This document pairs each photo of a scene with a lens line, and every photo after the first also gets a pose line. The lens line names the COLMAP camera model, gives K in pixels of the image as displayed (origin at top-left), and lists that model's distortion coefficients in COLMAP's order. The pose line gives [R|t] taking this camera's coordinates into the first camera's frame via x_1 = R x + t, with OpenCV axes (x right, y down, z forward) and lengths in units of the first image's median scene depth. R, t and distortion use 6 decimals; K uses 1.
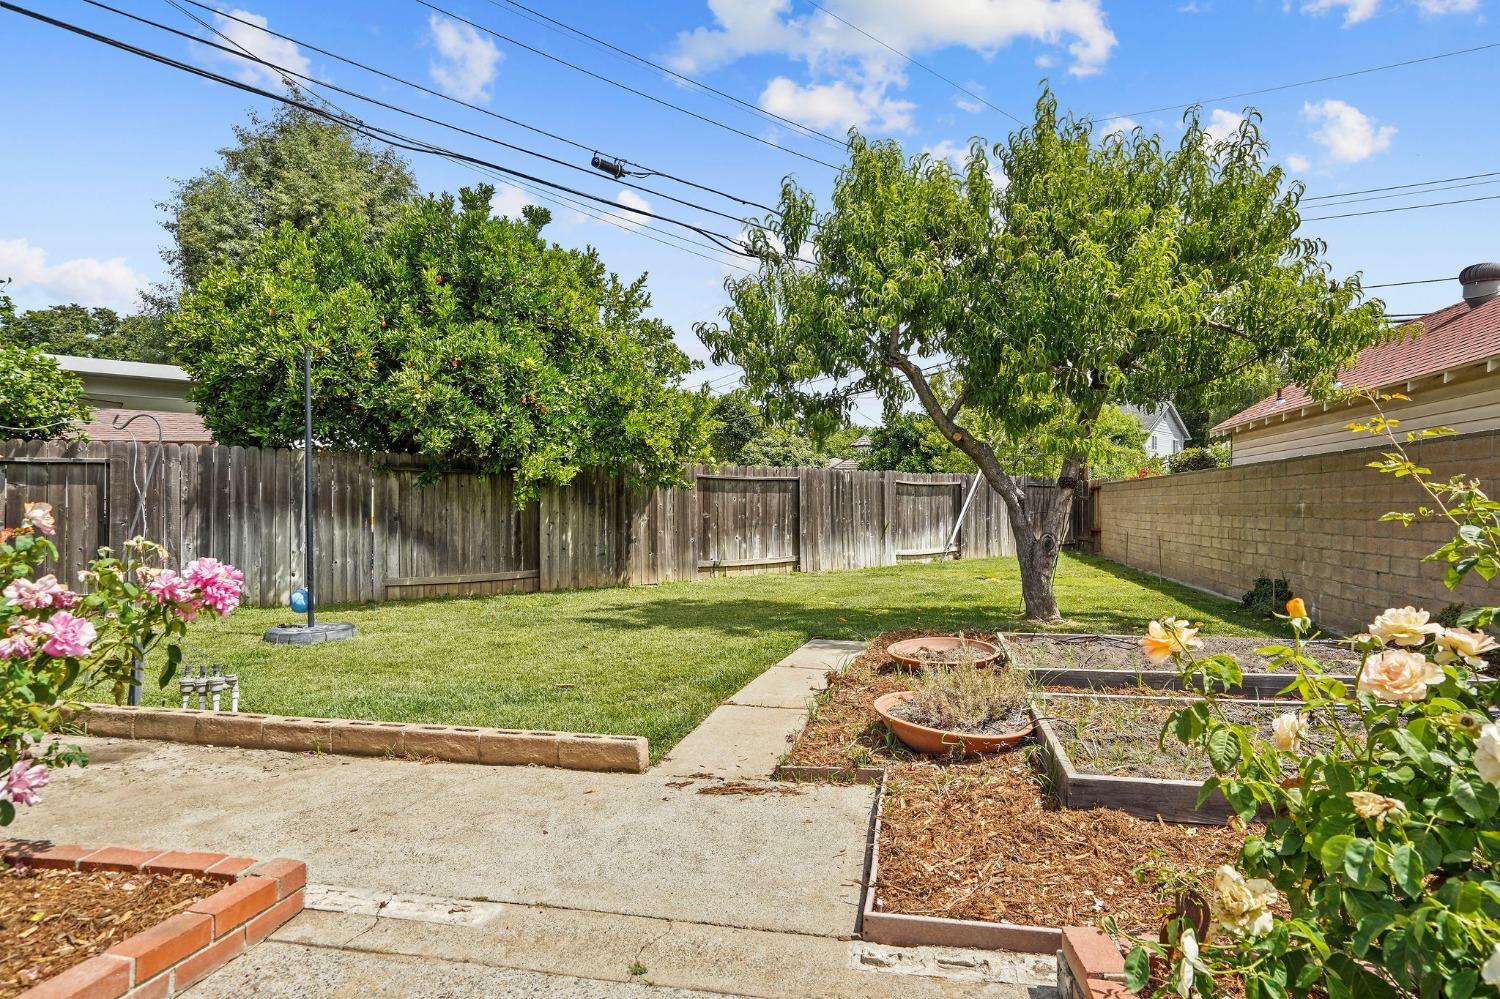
lens RADIAL K [[860.1, 0, 750.0], [0, 860.1, 499.5], [0, 0, 1]] dist [-0.003328, -0.000430]
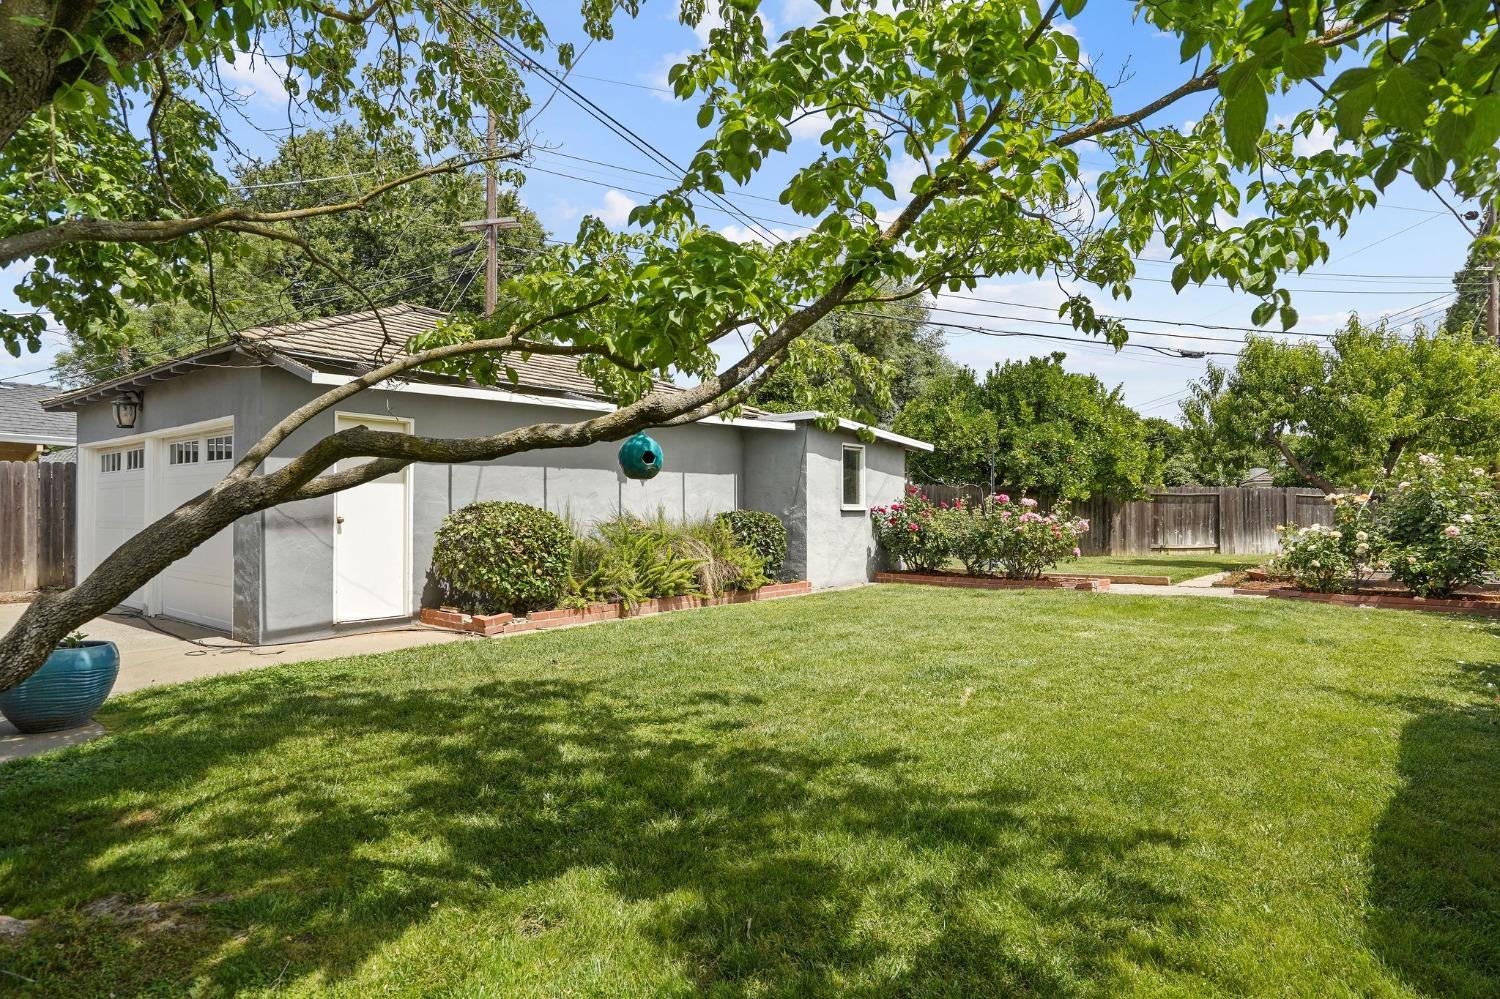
lens RADIAL K [[860.1, 0, 750.0], [0, 860.1, 499.5], [0, 0, 1]] dist [-0.003328, -0.000430]
pose [[0.903645, -0.003232, -0.428269, -0.054373], [0.000694, 0.999981, -0.006083, -0.007189], [0.428281, 0.005199, 0.903631, -0.948251]]
